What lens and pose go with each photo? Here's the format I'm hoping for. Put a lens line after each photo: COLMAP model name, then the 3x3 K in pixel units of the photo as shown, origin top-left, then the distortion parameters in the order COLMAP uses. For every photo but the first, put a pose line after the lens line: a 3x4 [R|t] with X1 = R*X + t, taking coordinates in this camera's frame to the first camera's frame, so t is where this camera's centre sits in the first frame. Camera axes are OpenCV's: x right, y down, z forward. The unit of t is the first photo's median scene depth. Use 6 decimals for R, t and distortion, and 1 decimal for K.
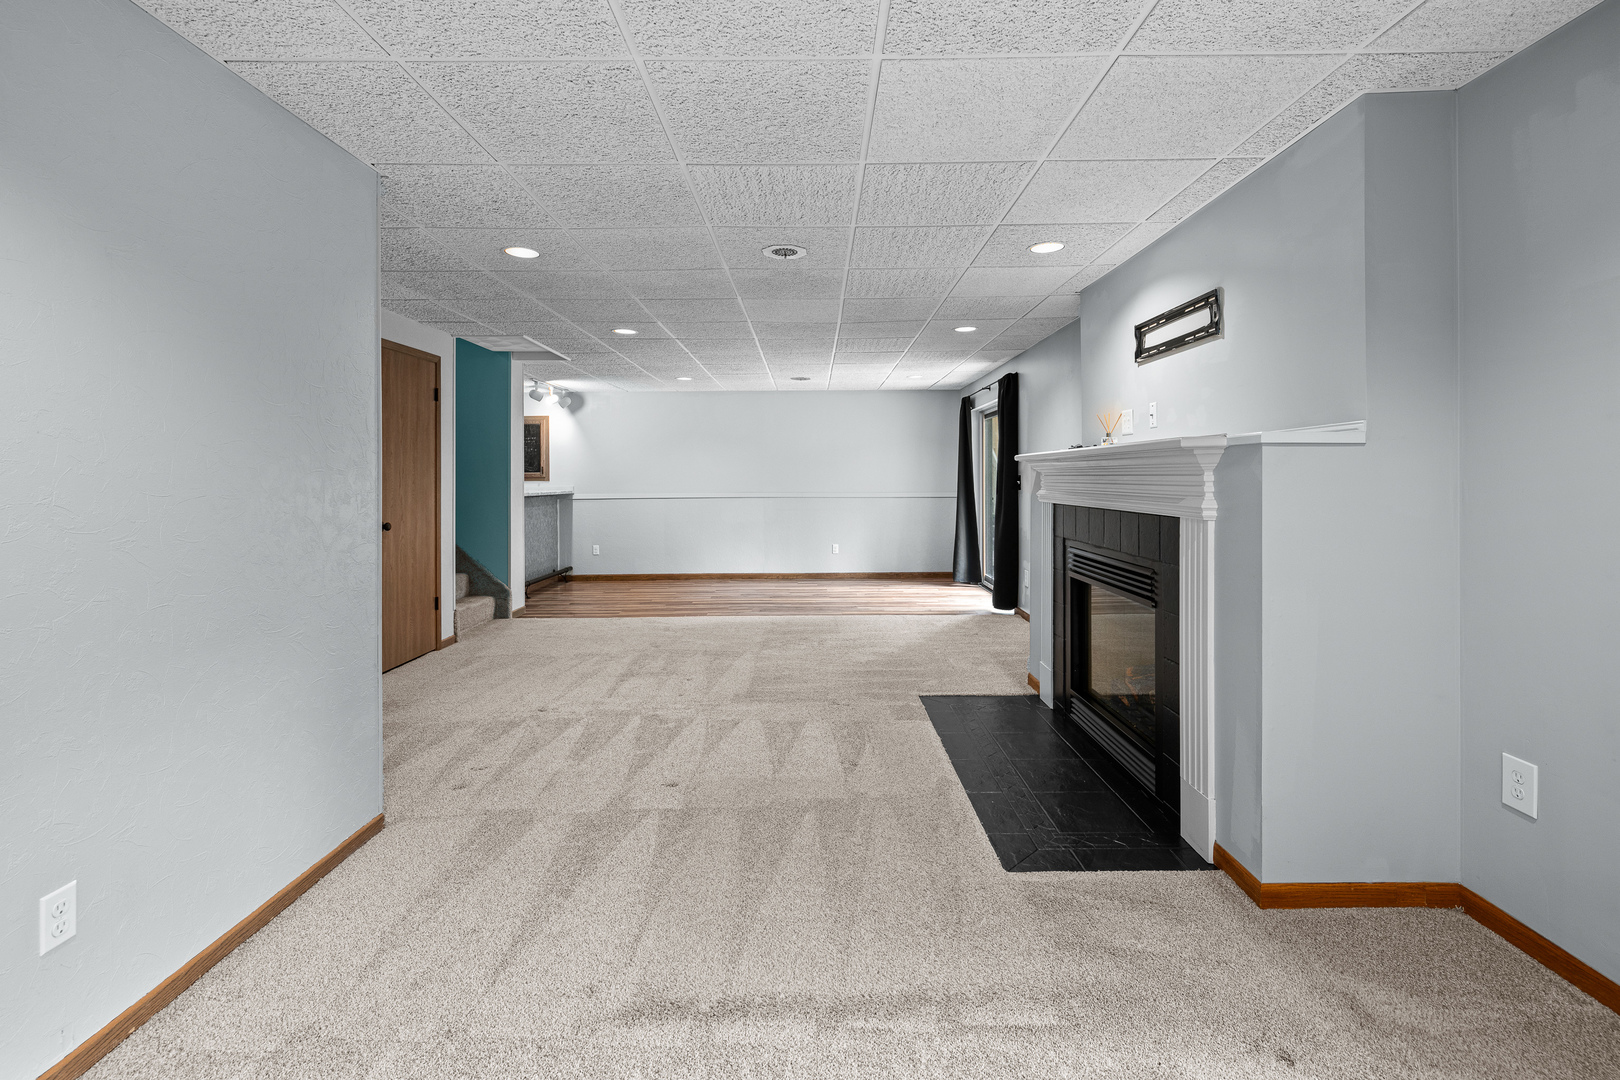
lens RADIAL K [[720.7, 0, 807.6], [0, 720.7, 478.1], [0, 0, 1]] dist [-0.000680, -0.000146]
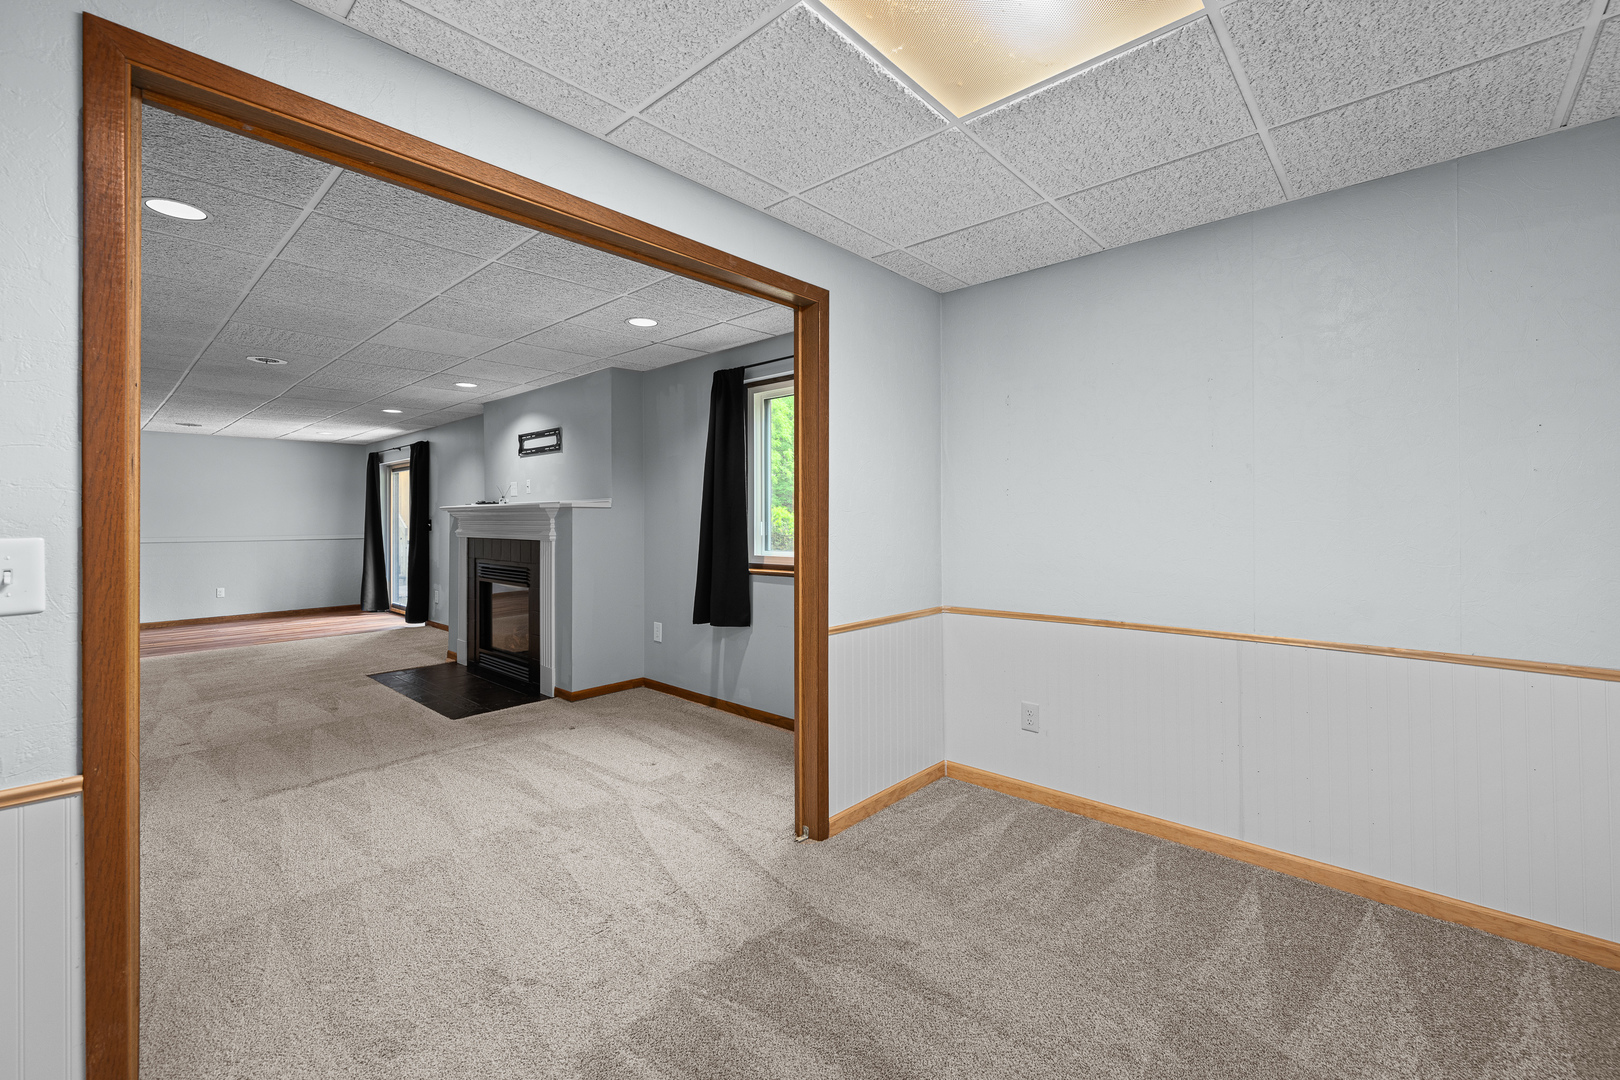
lens RADIAL K [[680.2, 0, 839.5], [0, 680.2, 517.0], [0, 0, 1]] dist [-0.009042, -0.000267]
pose [[0.646066, 0.003165, 0.763275, -0.302878], [0.001891, 0.999982, -0.005746, -0.000294], [-0.763280, 0.005156, 0.646048, -0.666663]]
